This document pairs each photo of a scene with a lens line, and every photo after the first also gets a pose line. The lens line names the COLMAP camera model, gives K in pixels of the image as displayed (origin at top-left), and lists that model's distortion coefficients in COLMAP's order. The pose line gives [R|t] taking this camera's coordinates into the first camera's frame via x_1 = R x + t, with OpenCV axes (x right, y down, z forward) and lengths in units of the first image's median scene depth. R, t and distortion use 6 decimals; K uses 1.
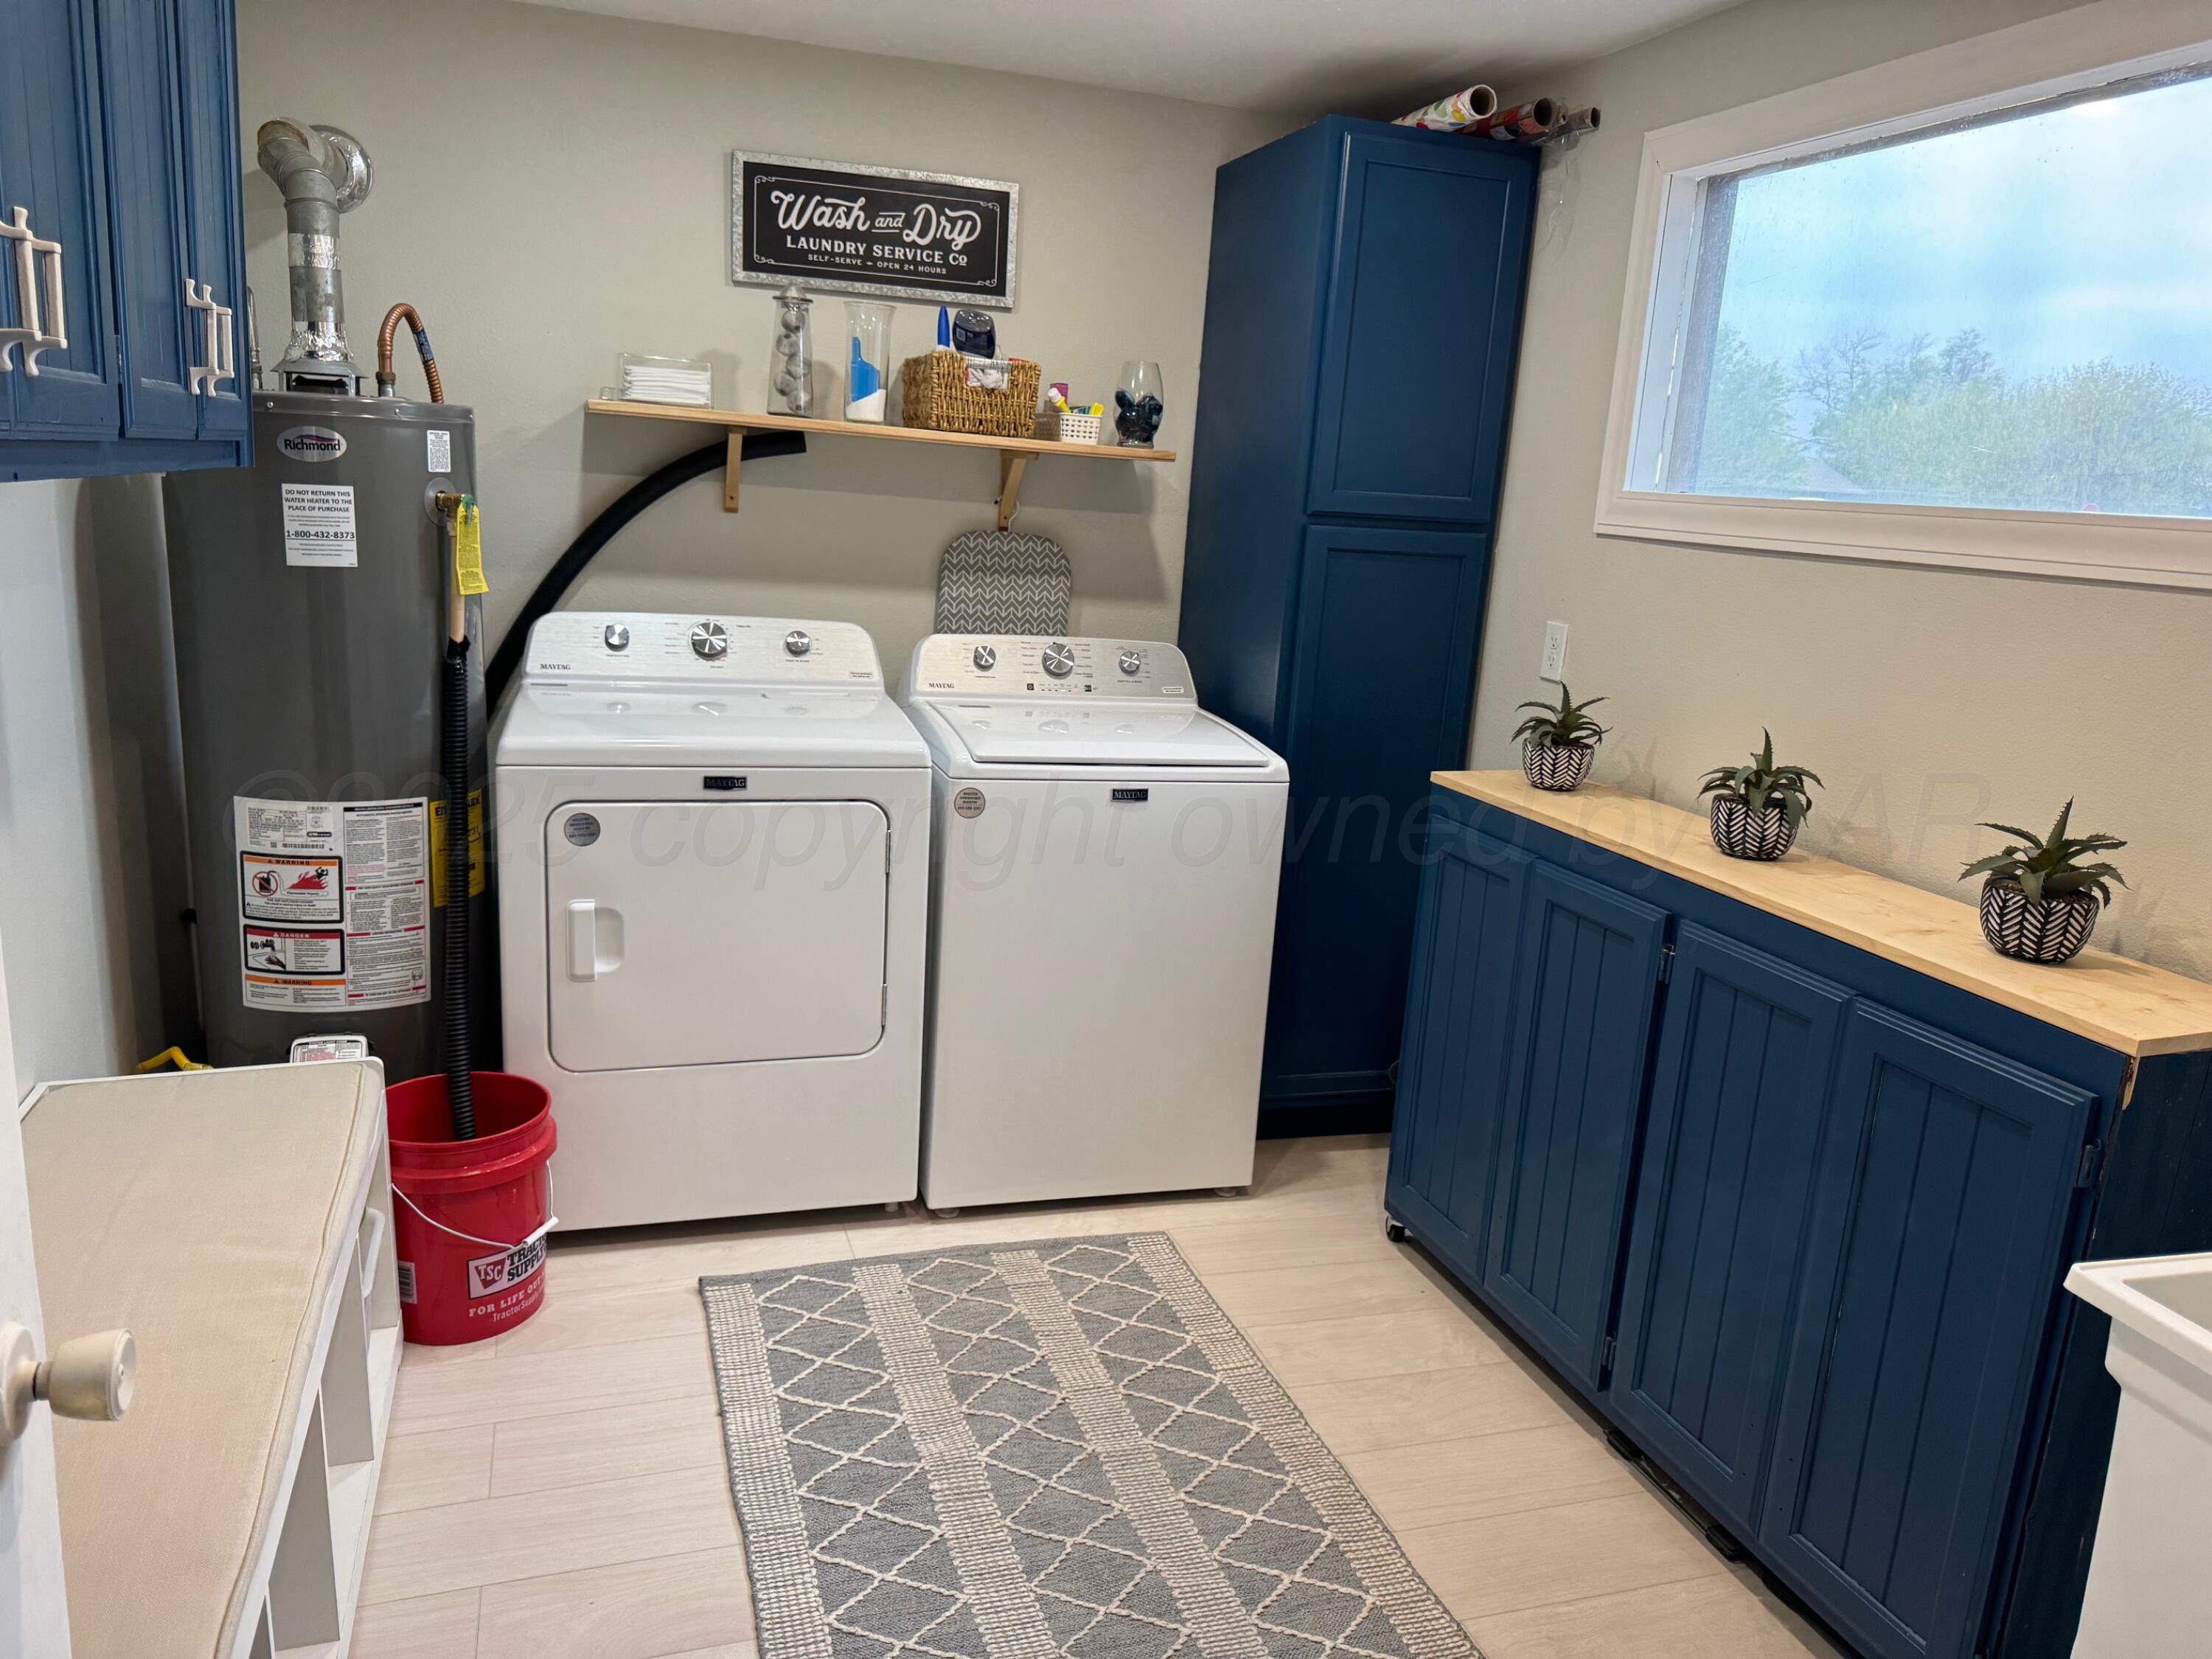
lens RADIAL K [[1571.1, 0, 1088.9], [0, 1571.1, 833.0], [0, 0, 1]] dist [0.162869, -0.331574]
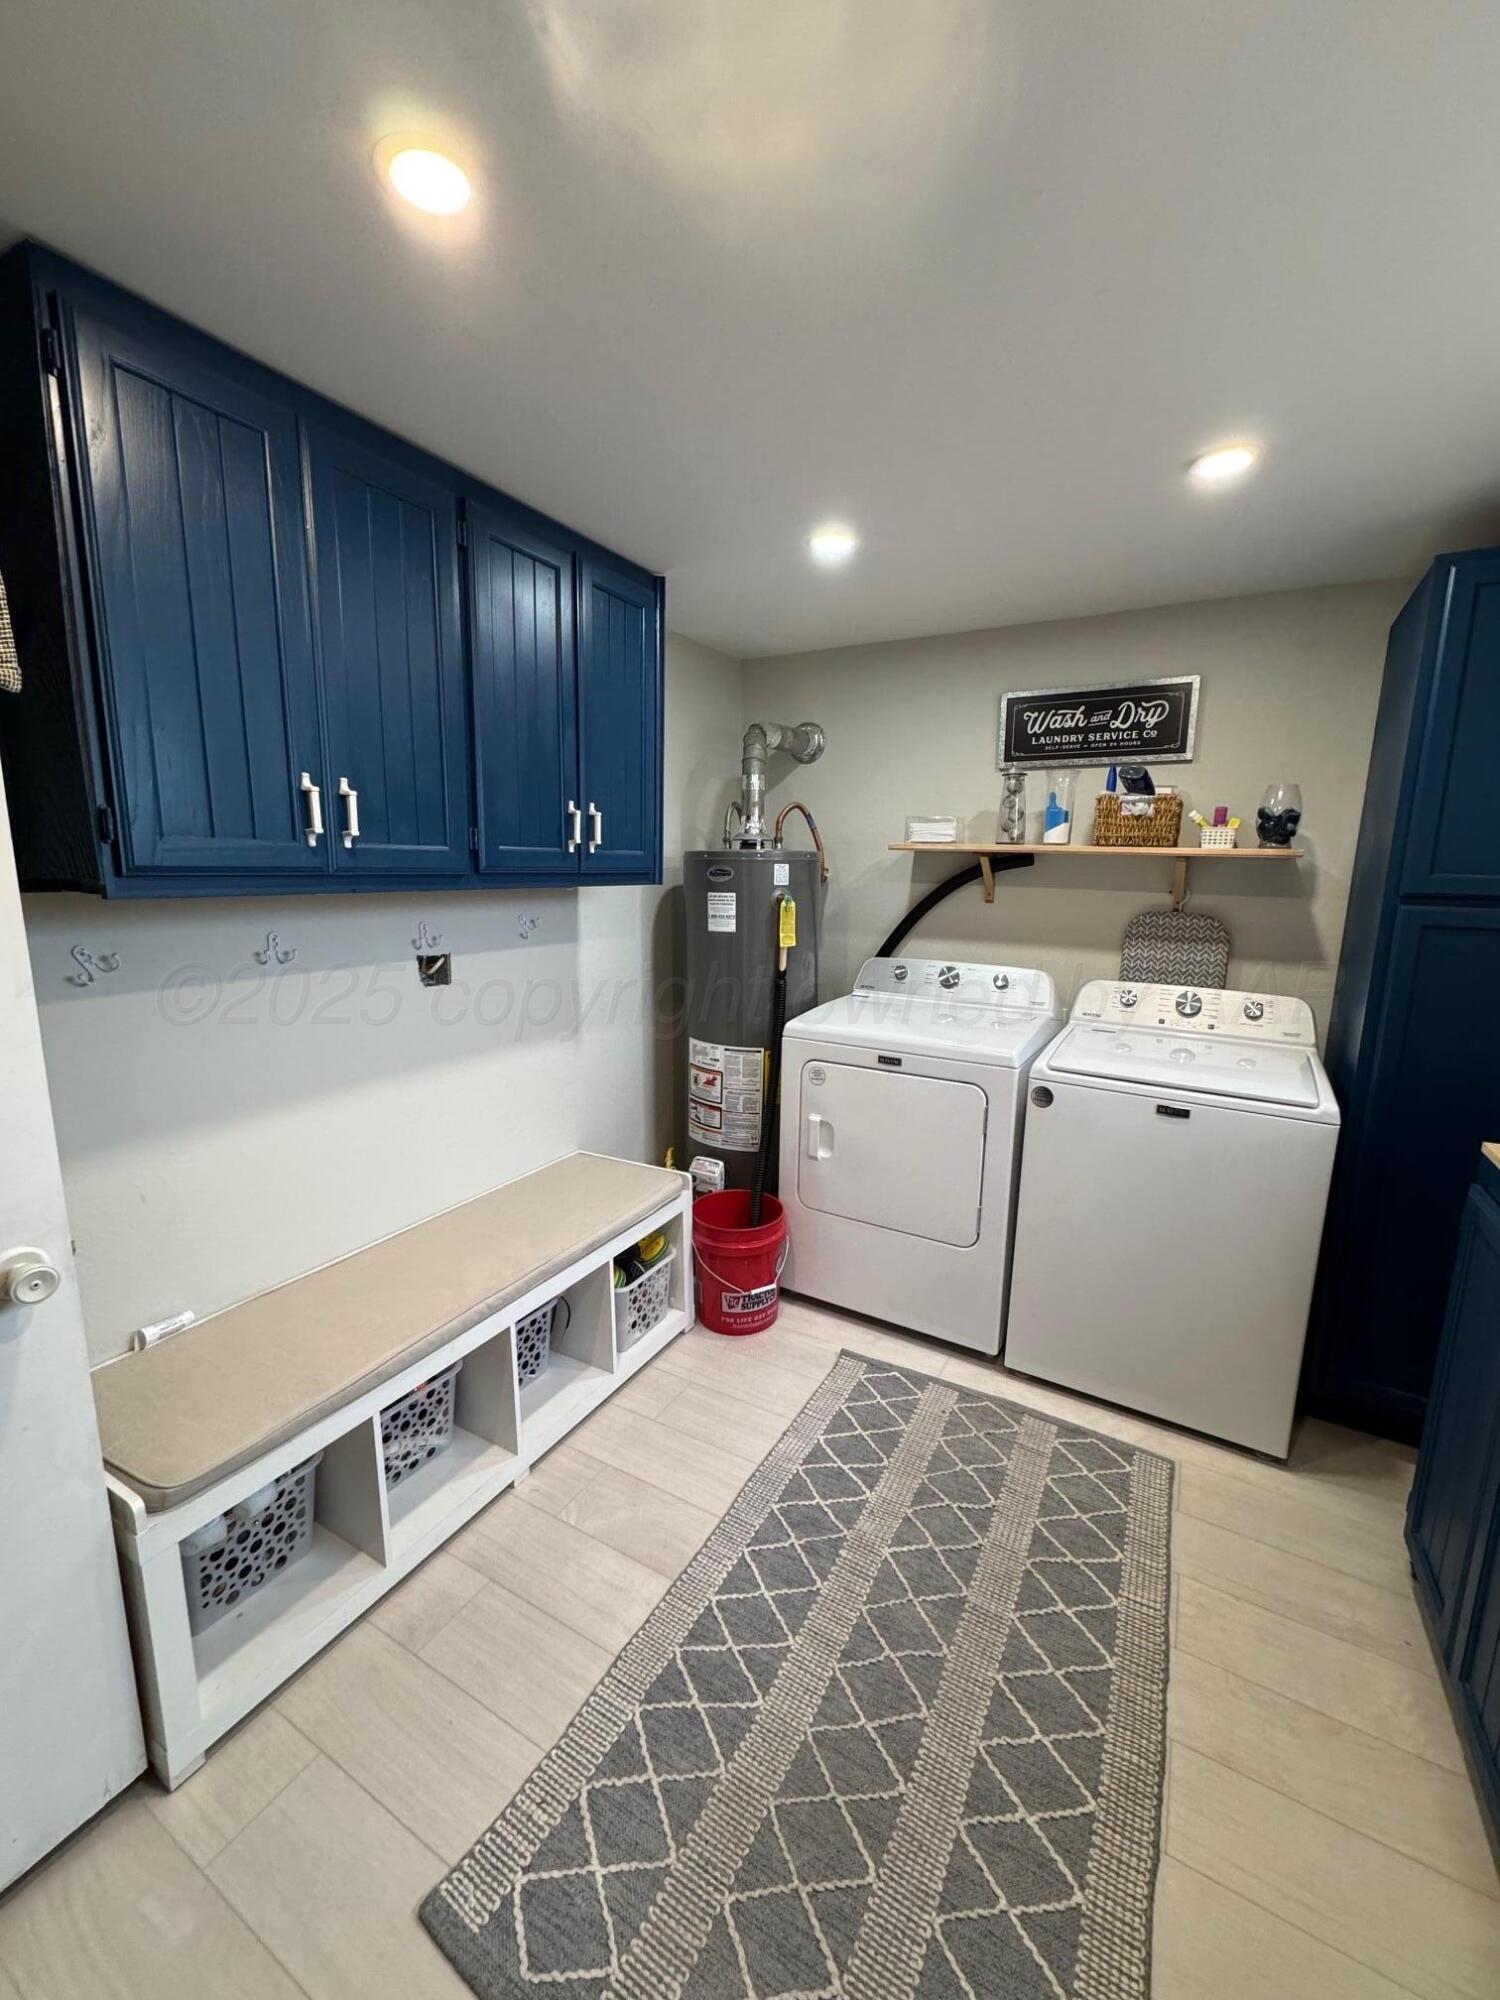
lens RADIAL K [[796.9, 0, 755.7], [0, 796.9, 998.6], [0, 0, 1]] dist [-0.001991, 0.000595]
pose [[0.672120, 0.075514, -0.736582, 0.289974], [-0.137221, 0.990257, -0.023692, -0.057204], [0.727616, 0.116998, 0.675934, 0.318302]]
